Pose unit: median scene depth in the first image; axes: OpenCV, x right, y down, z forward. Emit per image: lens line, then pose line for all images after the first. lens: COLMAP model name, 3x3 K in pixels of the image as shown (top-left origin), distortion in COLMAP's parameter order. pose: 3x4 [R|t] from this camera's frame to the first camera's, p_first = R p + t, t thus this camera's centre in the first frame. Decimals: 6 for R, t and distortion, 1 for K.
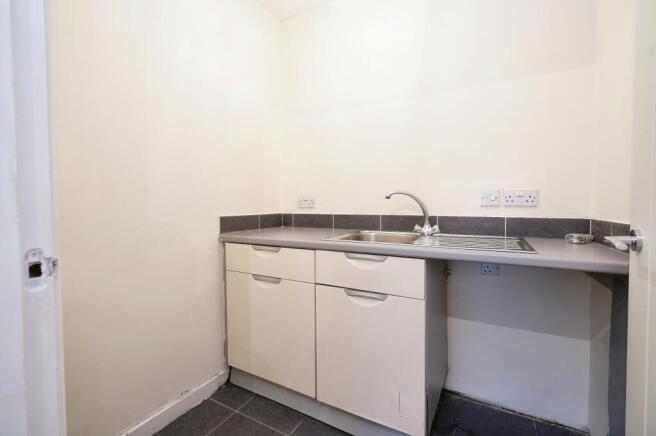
lens RADIAL K [[296.5, 0, 326.0], [0, 296.5, 205.8], [0, 0, 1]] dist [-0.001696, -0.000256]
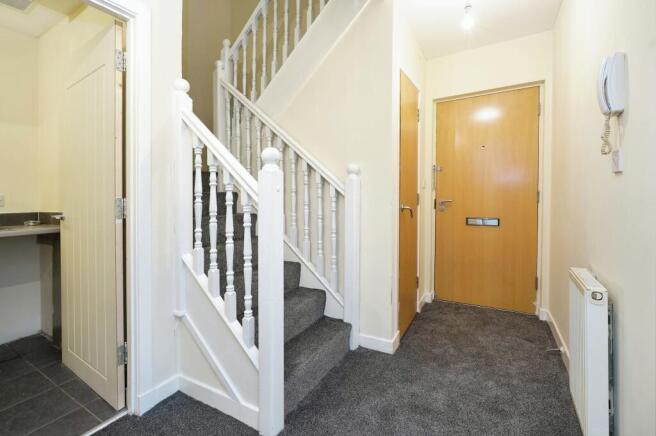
lens RADIAL K [[296.5, 0, 326.0], [0, 296.5, 205.8], [0, 0, 1]] dist [-0.001696, -0.000256]
pose [[0.028098, -0.018384, 0.999436, -0.900793], [0.020689, 0.999627, 0.017806, 0.009499], [-0.999391, 0.020177, 0.028468, -0.843224]]
